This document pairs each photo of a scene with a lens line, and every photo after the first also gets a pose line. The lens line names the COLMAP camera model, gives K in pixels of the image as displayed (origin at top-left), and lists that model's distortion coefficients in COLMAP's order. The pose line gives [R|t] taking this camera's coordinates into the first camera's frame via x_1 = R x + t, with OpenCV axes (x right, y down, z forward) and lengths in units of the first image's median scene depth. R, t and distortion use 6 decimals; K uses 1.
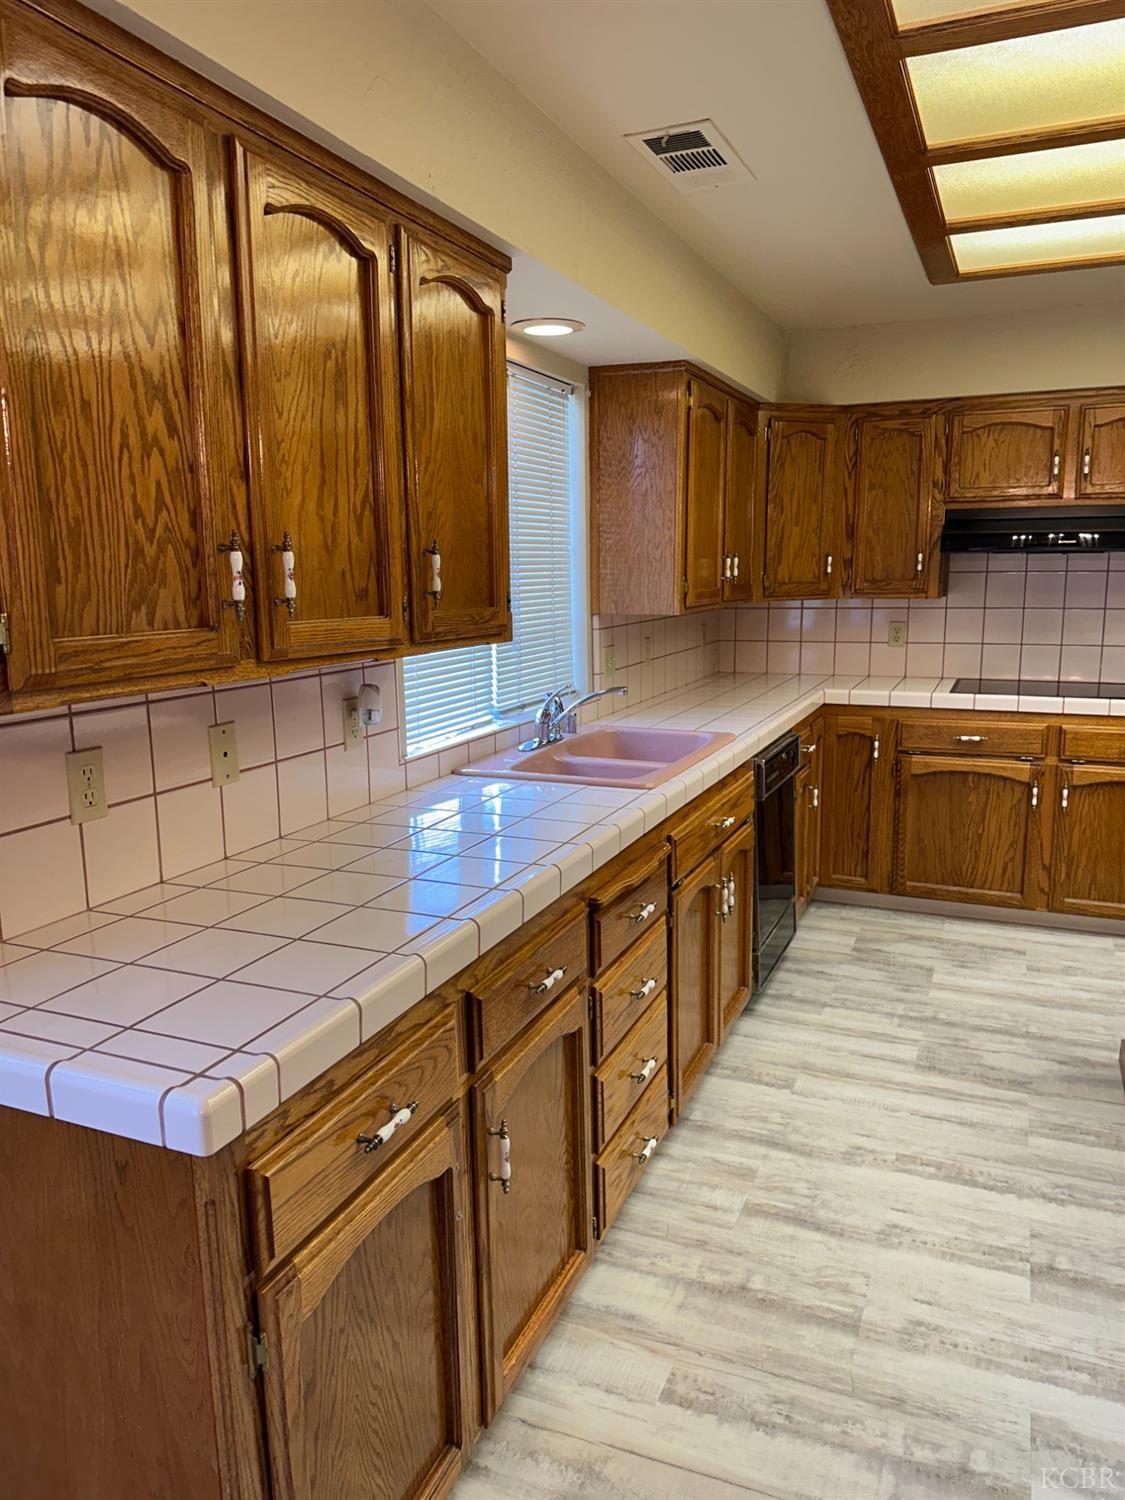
lens RADIAL K [[1066.3, 0, 557.6], [0, 1066.3, 750.4], [0, 0, 1]] dist [0.067794, -0.071090]
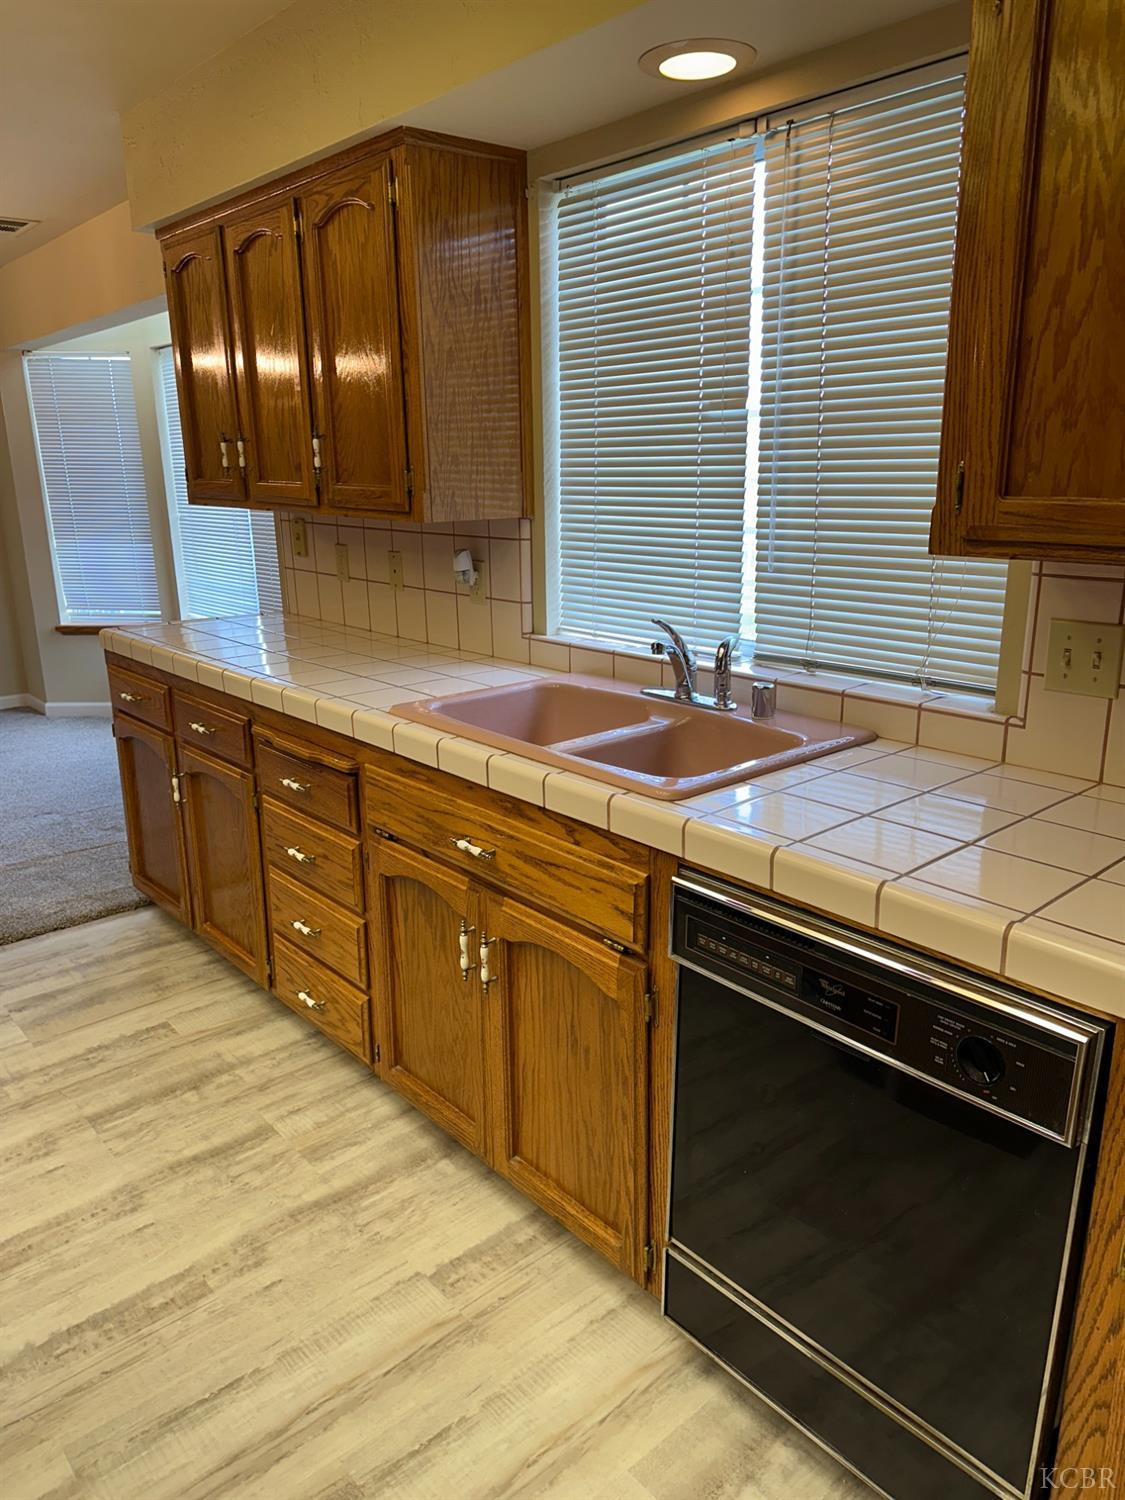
lens RADIAL K [[1066.3, 0, 557.6], [0, 1066.3, 750.4], [0, 0, 1]] dist [0.067794, -0.071090]
pose [[-0.444450, 0.249071, -0.860481, 0.817799], [-0.136831, 0.930421, 0.339991, -0.257890], [0.885292, 0.268850, -0.379445, 1.524415]]
